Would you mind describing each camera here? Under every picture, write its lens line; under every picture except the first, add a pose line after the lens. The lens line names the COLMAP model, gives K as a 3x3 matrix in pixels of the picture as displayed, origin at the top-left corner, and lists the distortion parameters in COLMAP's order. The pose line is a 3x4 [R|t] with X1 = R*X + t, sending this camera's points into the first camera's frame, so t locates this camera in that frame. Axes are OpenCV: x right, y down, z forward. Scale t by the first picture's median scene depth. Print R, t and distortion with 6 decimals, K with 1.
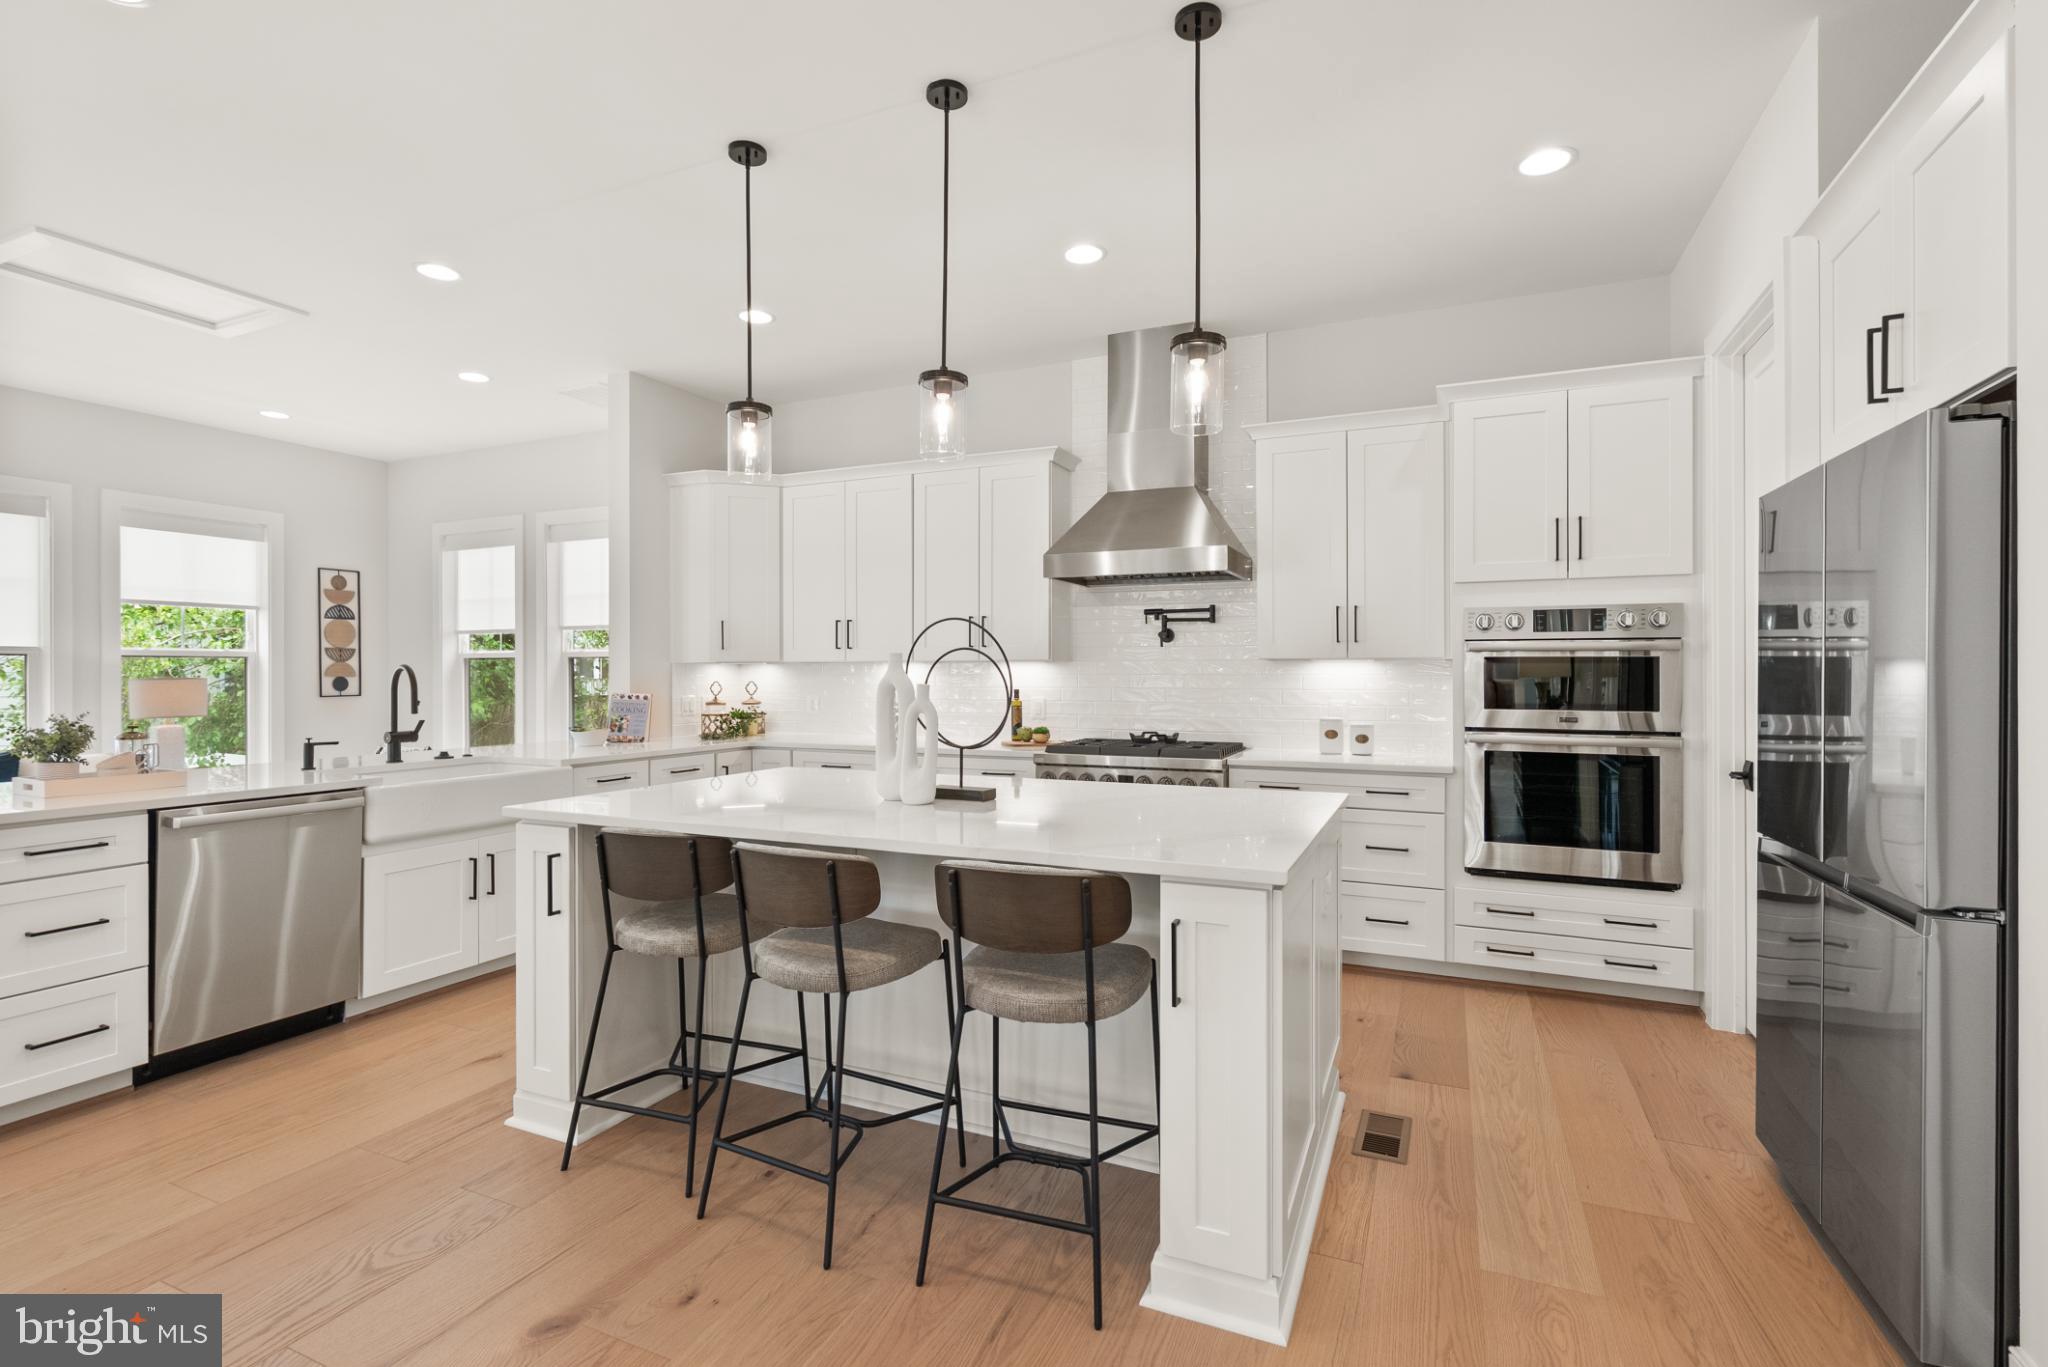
lens RADIAL K [[948.5, 0, 1024.6], [0, 948.5, 673.9], [0, 0, 1]] dist [-0.002737, -0.000669]
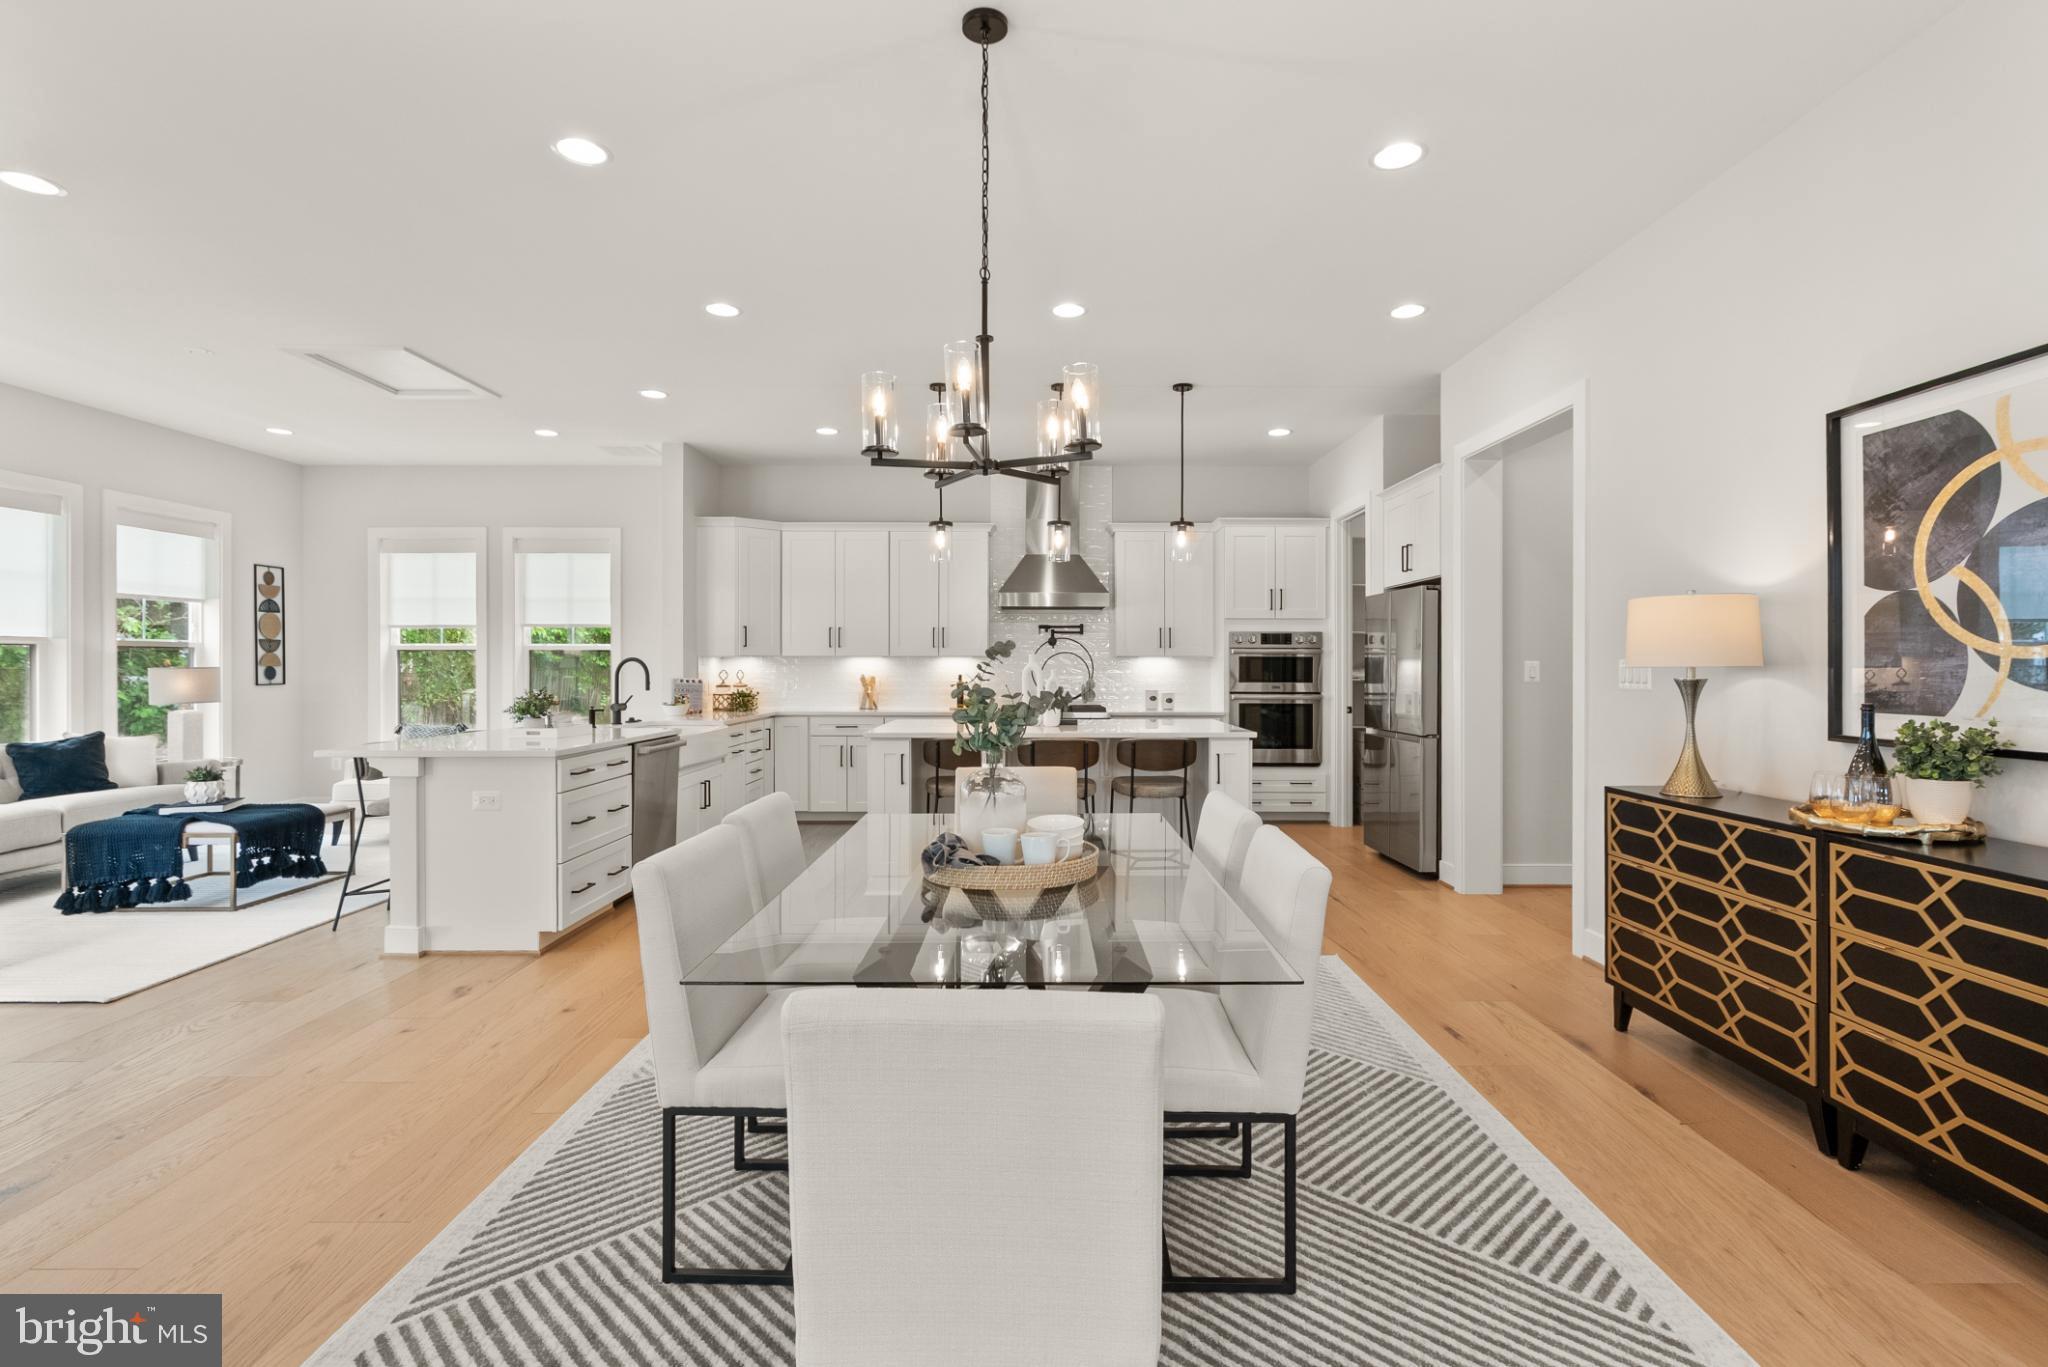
lens RADIAL K [[960.9, 0, 1035.3], [0, 960.9, 667.7], [0, 0, 1]] dist [0.000215, 0.001216]
pose [[0.913372, -0.000099, 0.407125, -0.576768], [-0.001650, 0.999991, 0.003945, -0.001359], [-0.407122, -0.004275, 0.913364, -0.533945]]
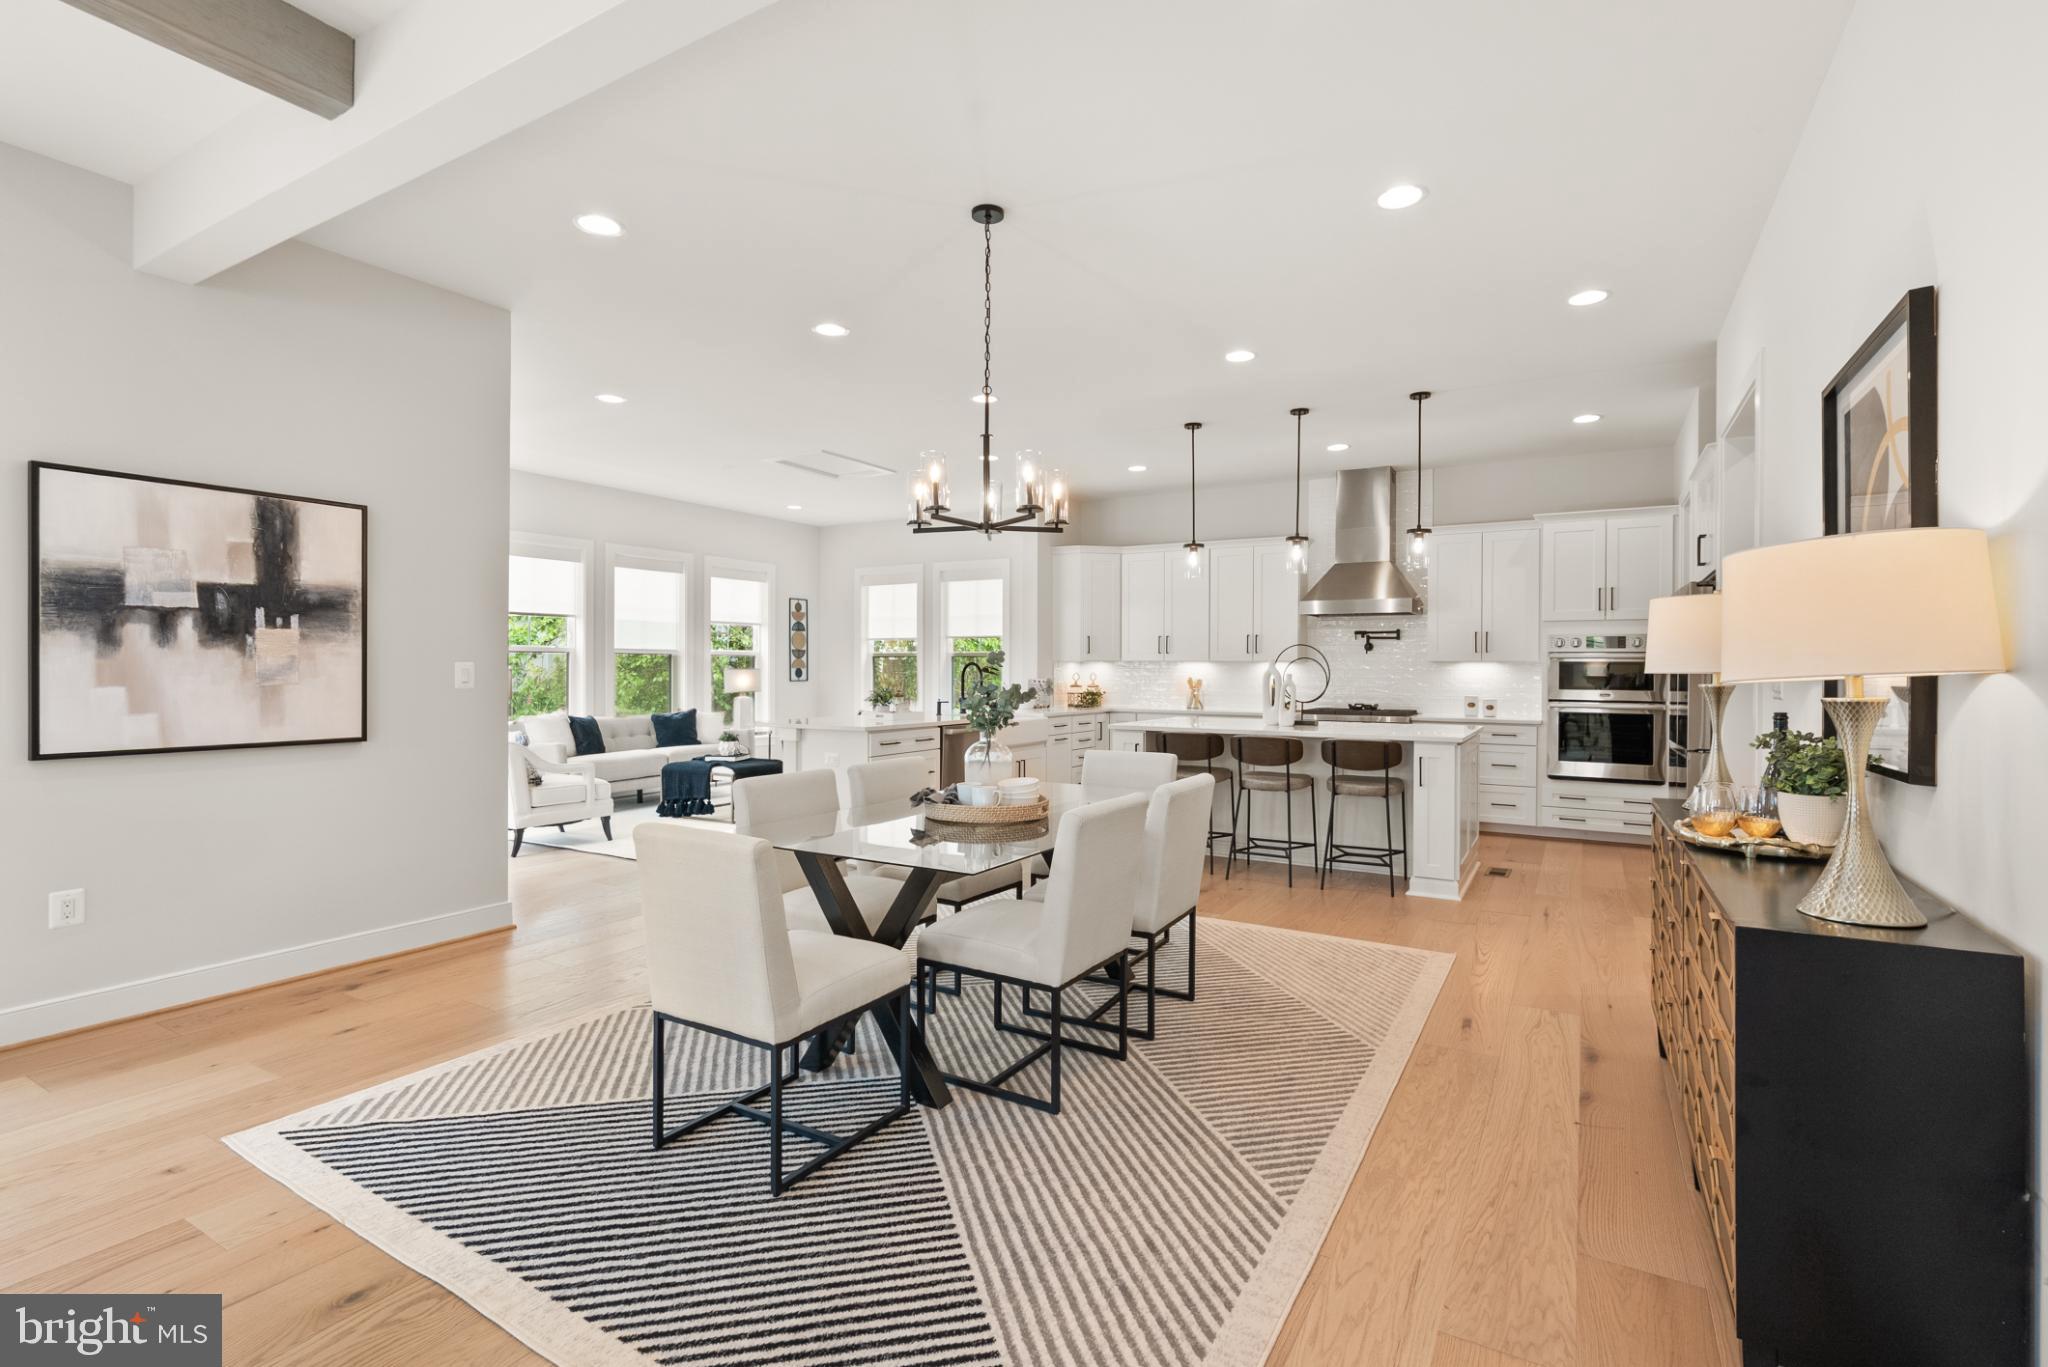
lens RADIAL K [[948.5, 0, 1024.6], [0, 948.5, 673.9], [0, 0, 1]] dist [-0.002737, -0.000669]
pose [[0.993181, 0.006017, -0.116424, -0.269415], [-0.005175, 0.999958, 0.007533, -0.001985], [0.116465, -0.006879, 0.993171, -0.767194]]
